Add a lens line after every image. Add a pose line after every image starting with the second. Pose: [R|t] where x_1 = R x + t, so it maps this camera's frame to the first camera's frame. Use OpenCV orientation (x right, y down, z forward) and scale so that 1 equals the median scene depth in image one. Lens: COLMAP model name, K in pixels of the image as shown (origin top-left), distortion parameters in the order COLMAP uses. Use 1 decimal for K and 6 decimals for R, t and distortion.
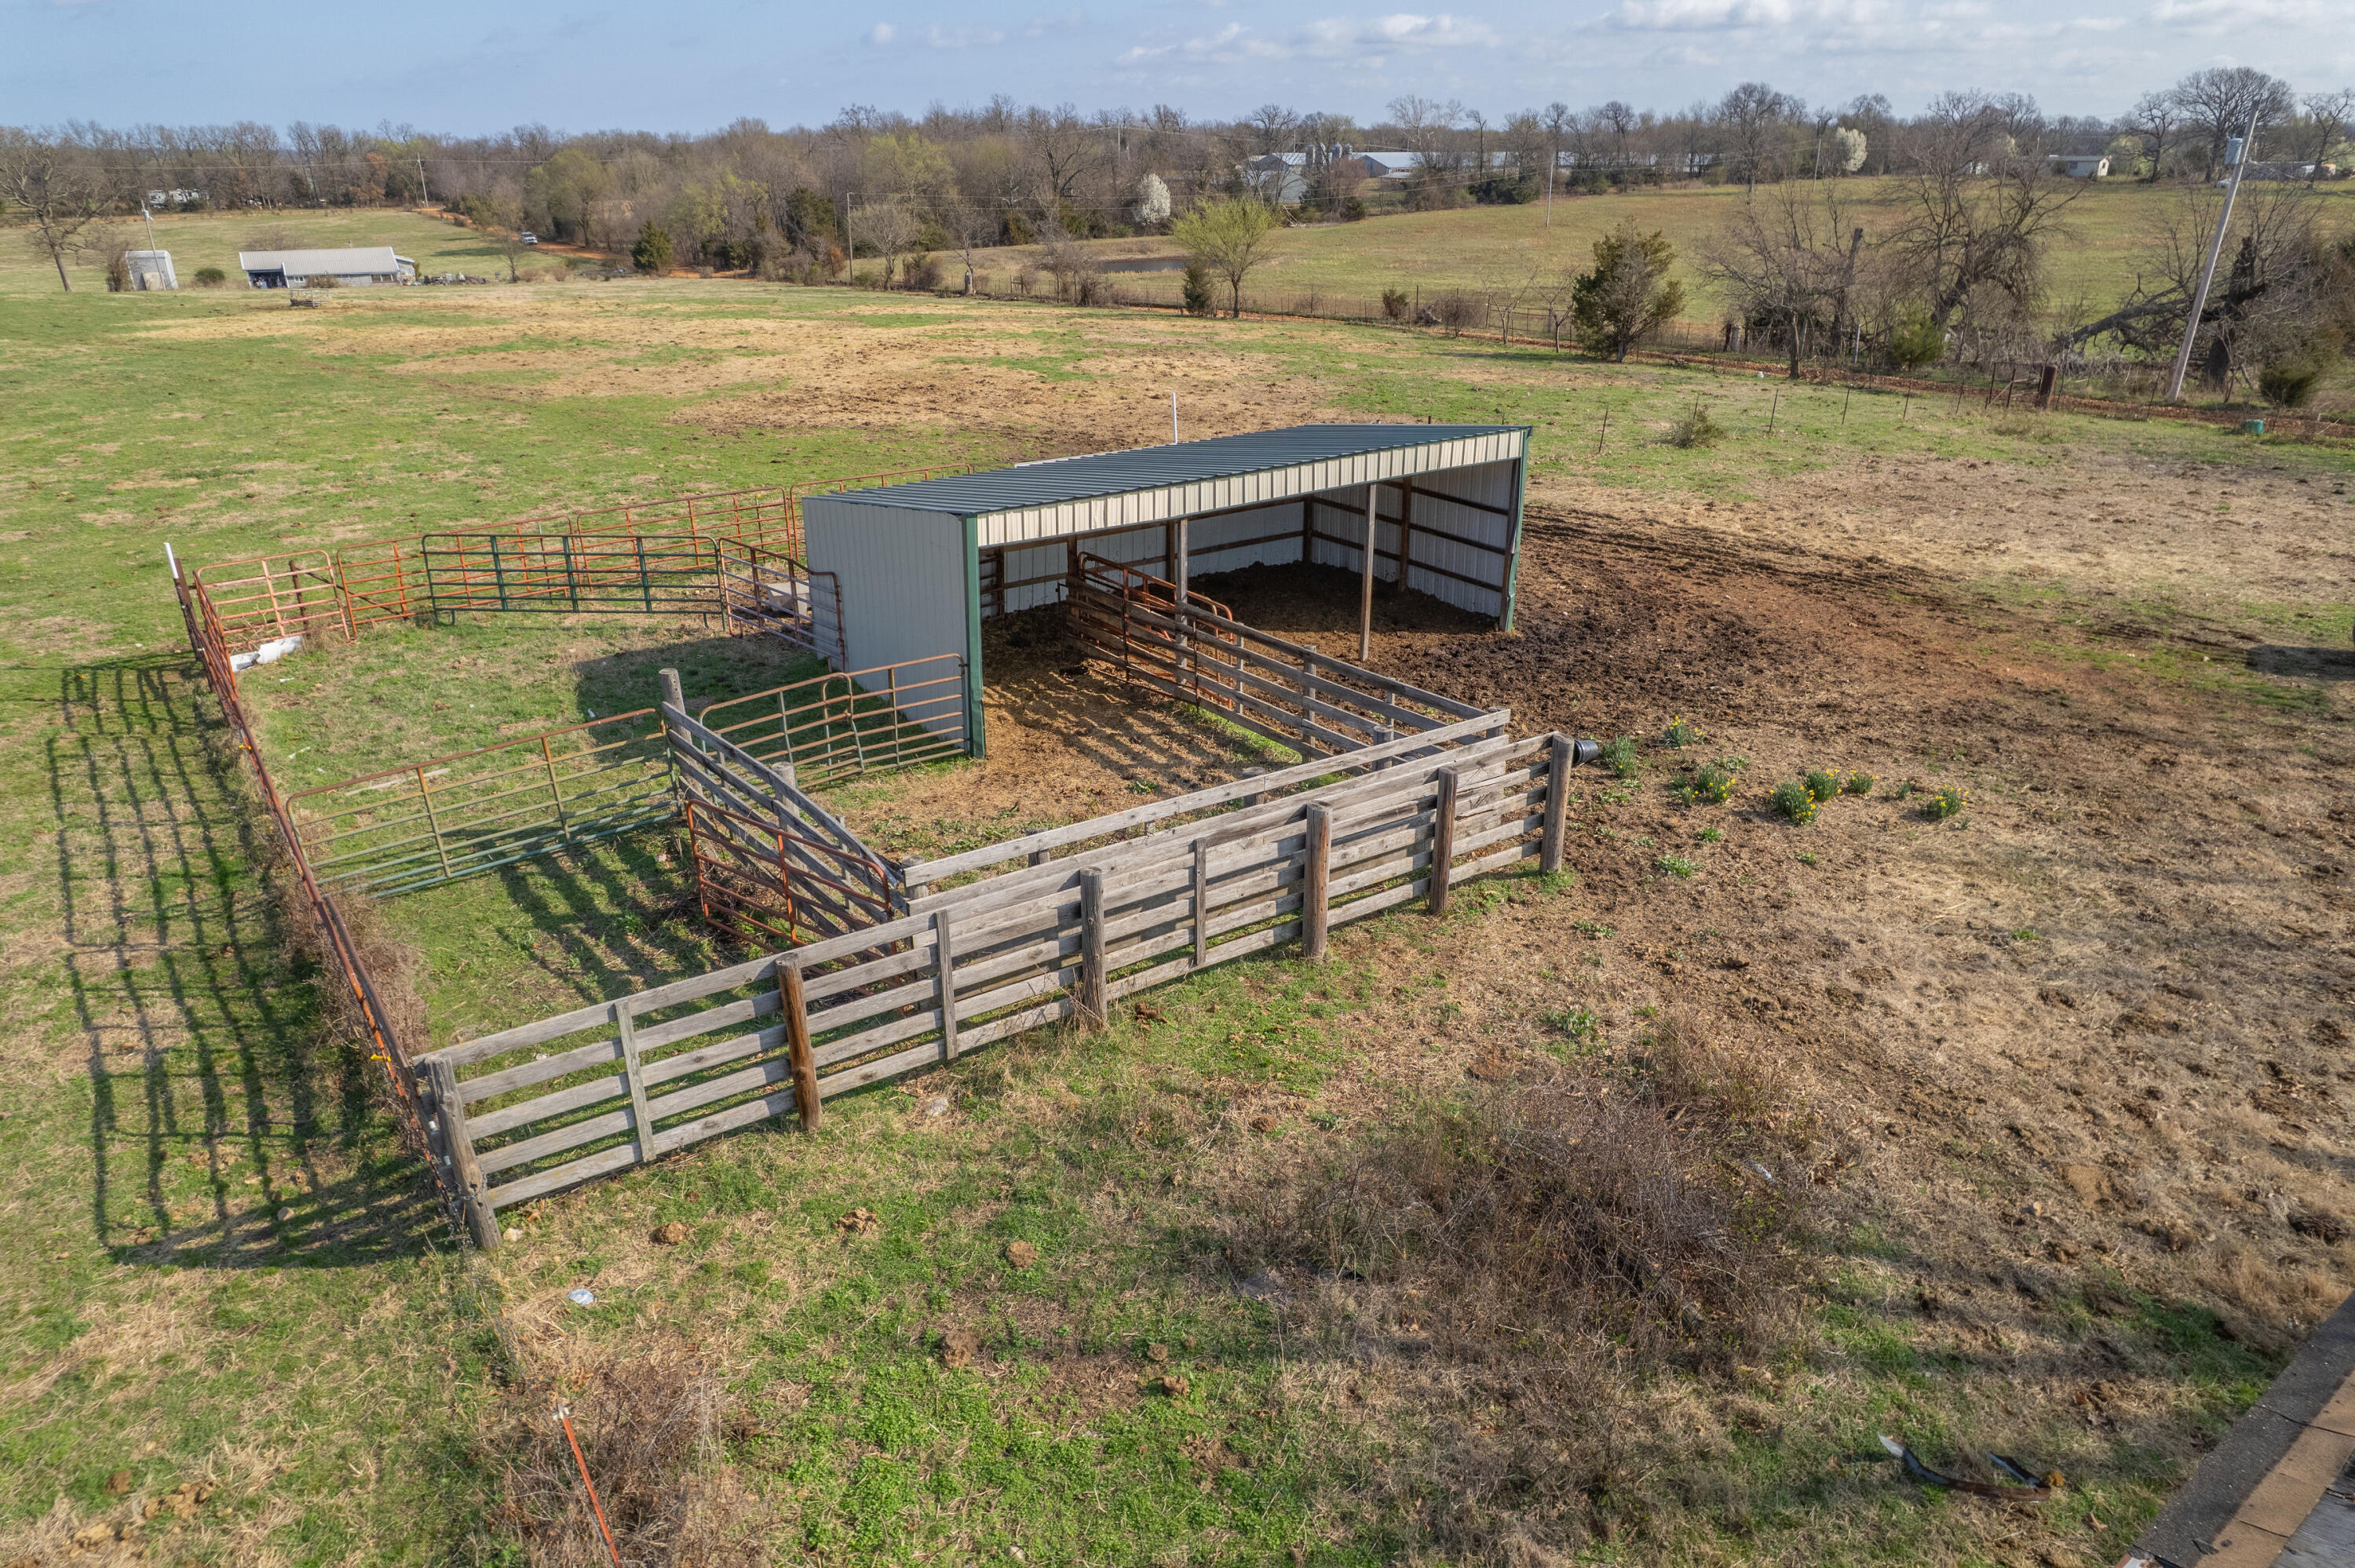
lens RADIAL K [[1516.8, 0, 1167.5], [0, 1516.8, 774.6], [0, 0, 1]] dist [-0.074403, 0.062813]
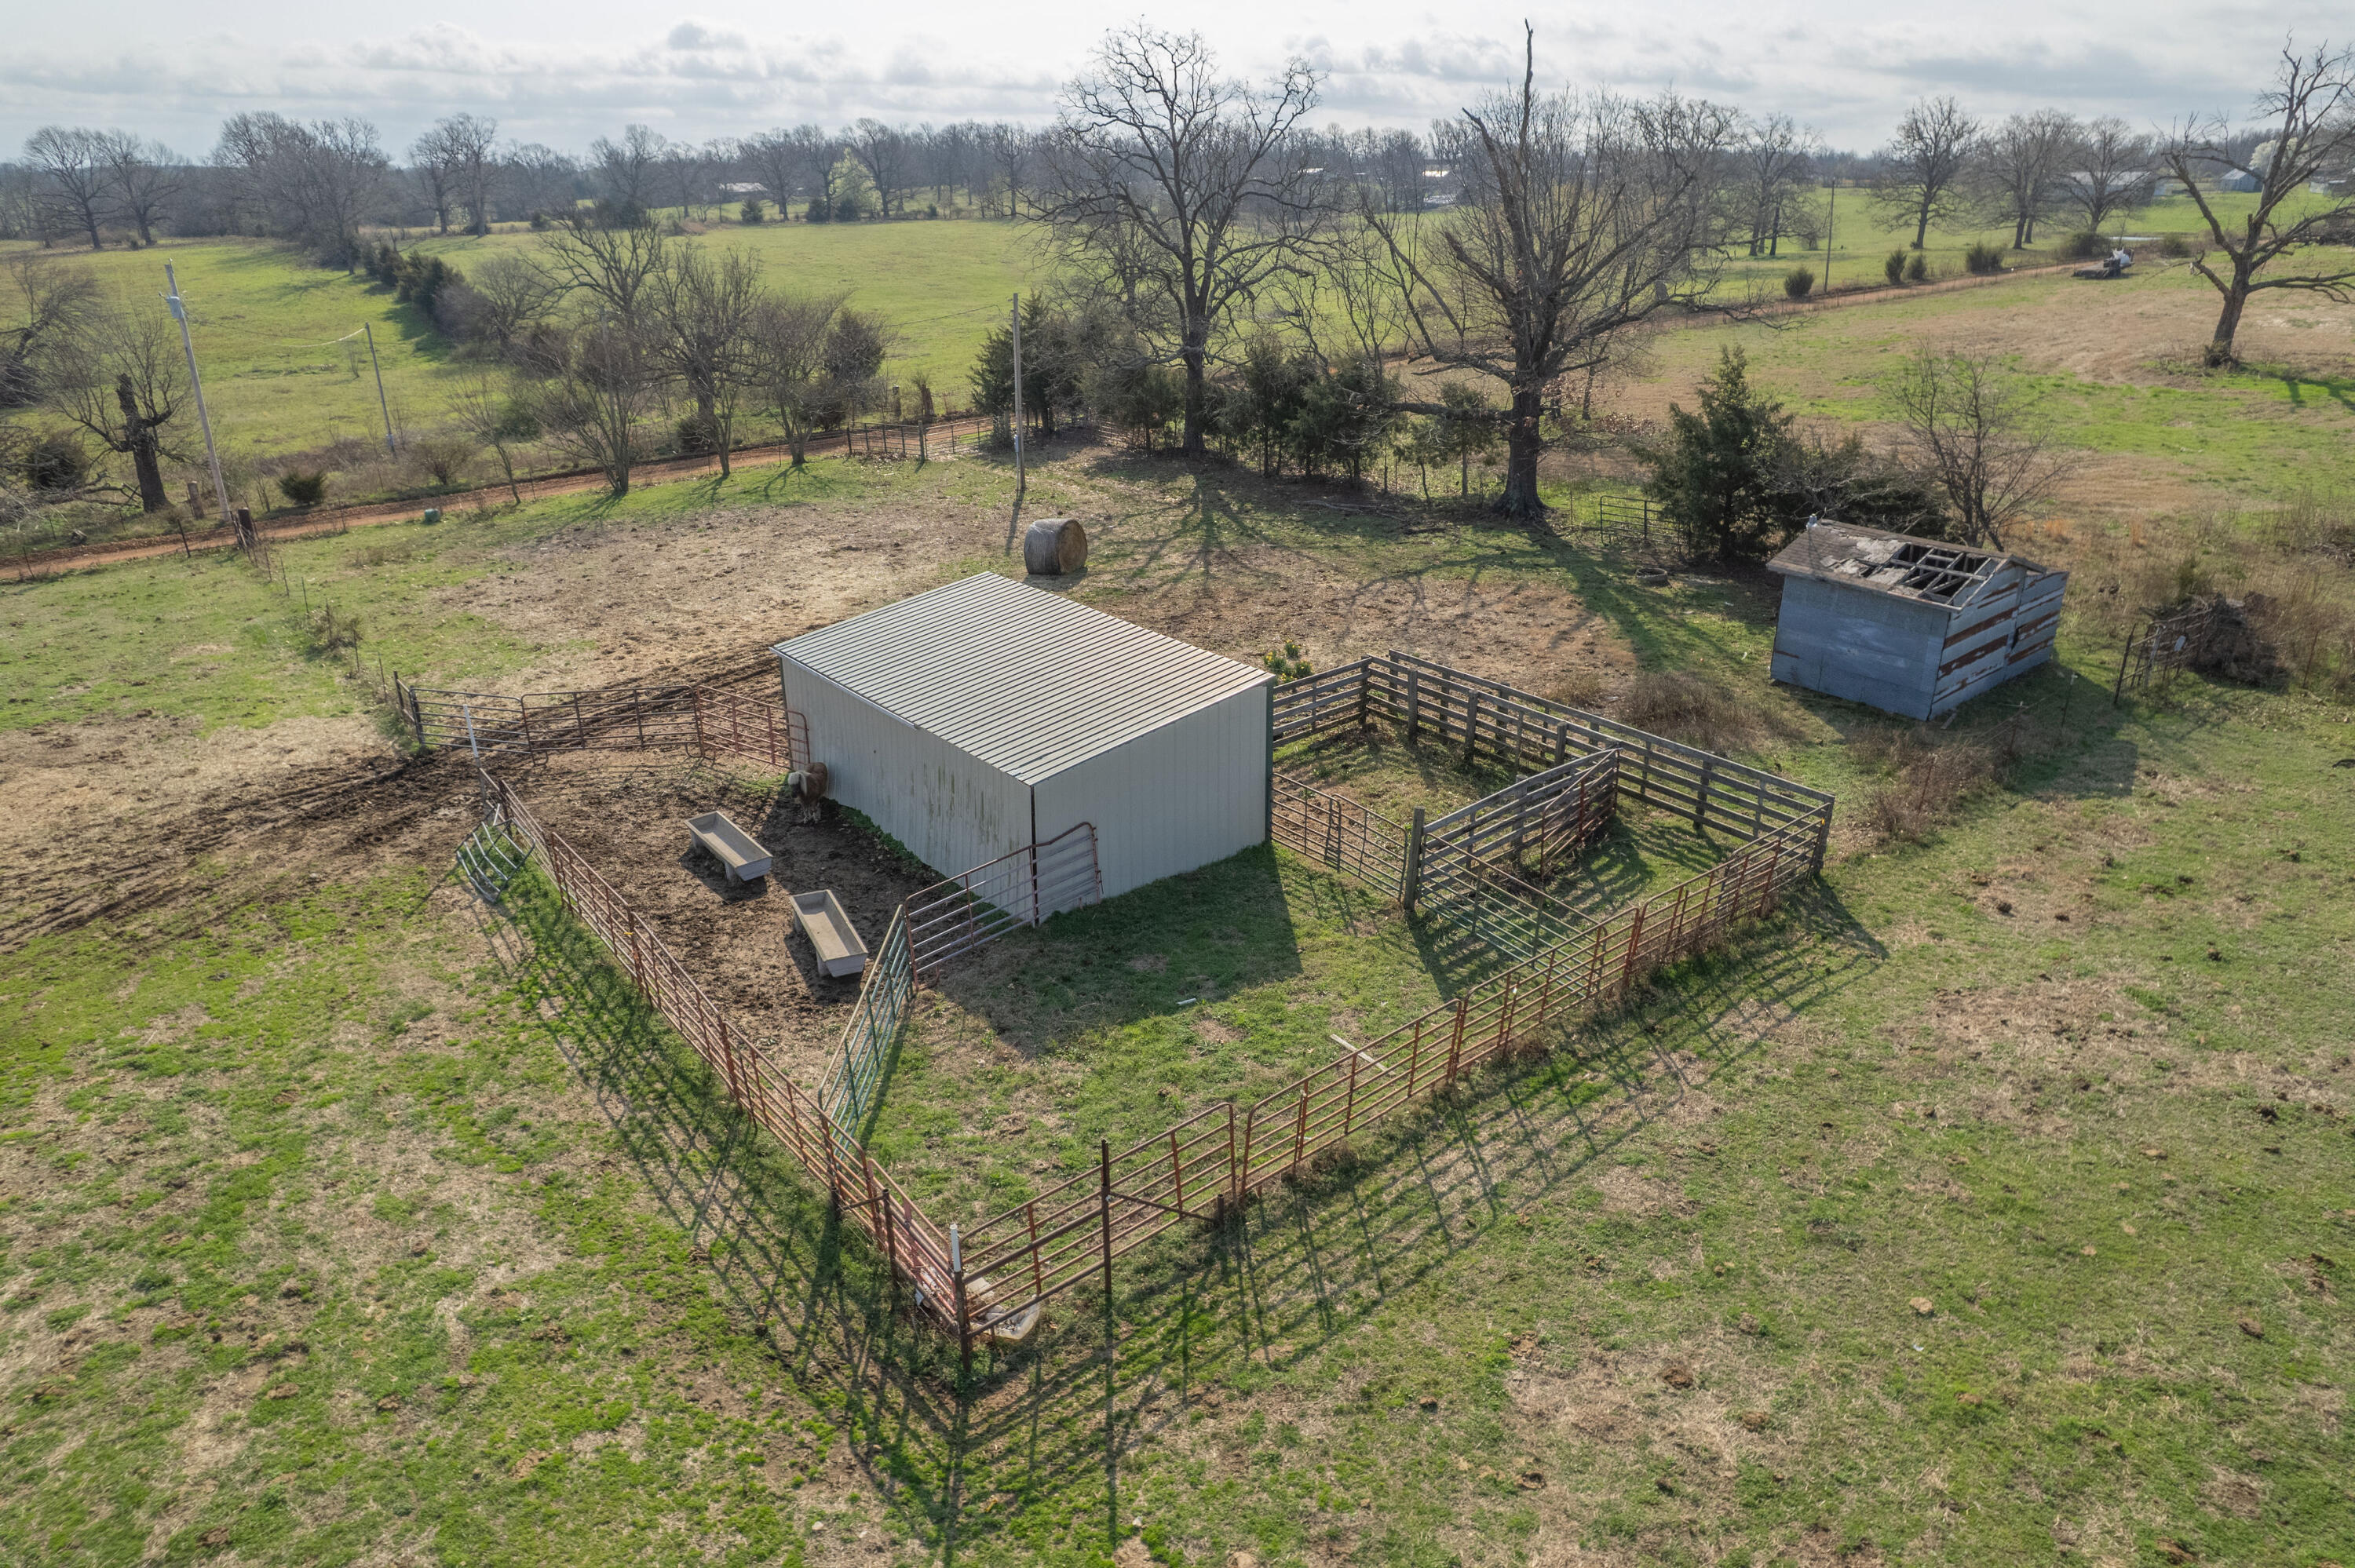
lens RADIAL K [[1516.8, 0, 1167.5], [0, 1516.8, 774.6], [0, 0, 1]] dist [-0.074403, 0.062813]
pose [[-0.036521, -0.368025, 0.929099, -1.591522], [0.400673, 0.846327, 0.350987, -0.671270], [-0.915493, 0.385083, 0.116549, 0.972058]]
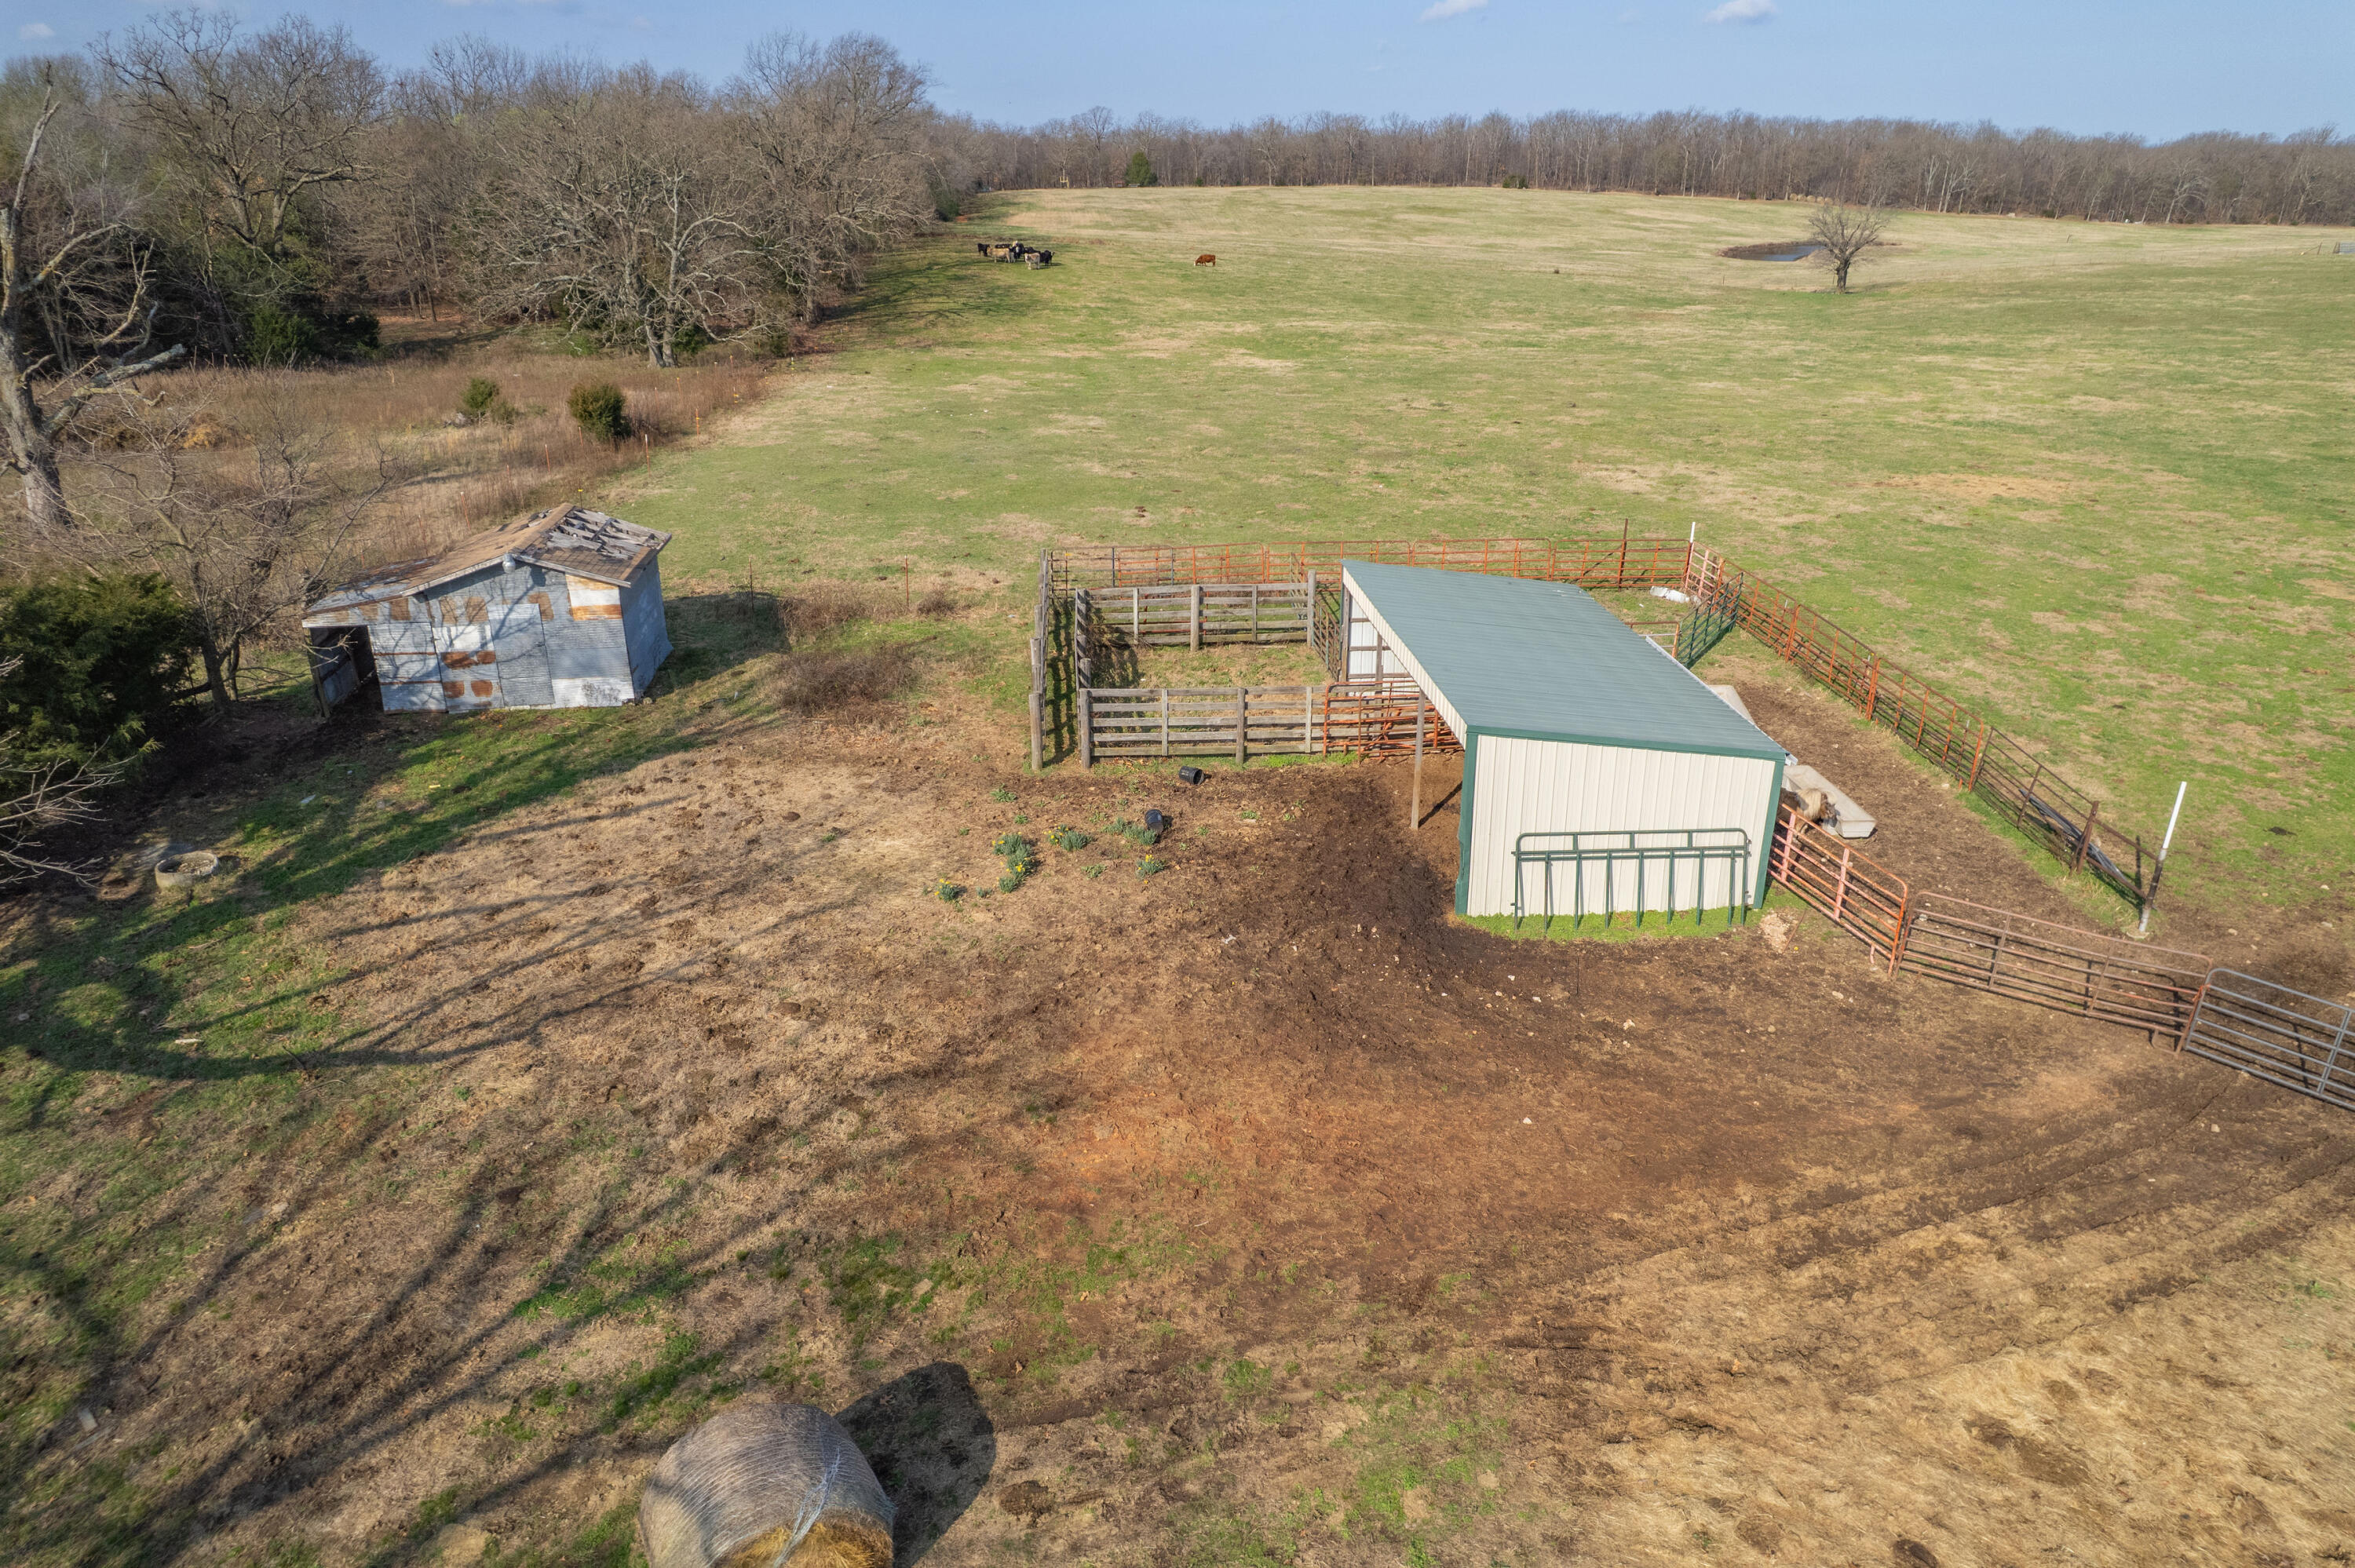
lens RADIAL K [[1516.8, 0, 1167.5], [0, 1516.8, 774.6], [0, 0, 1]] dist [-0.074403, 0.062813]
pose [[-0.499062, 0.339265, -0.797393, 1.469861], [-0.325081, 0.779679, 0.535185, -0.855766], [0.803281, 0.526308, -0.278819, 1.475553]]
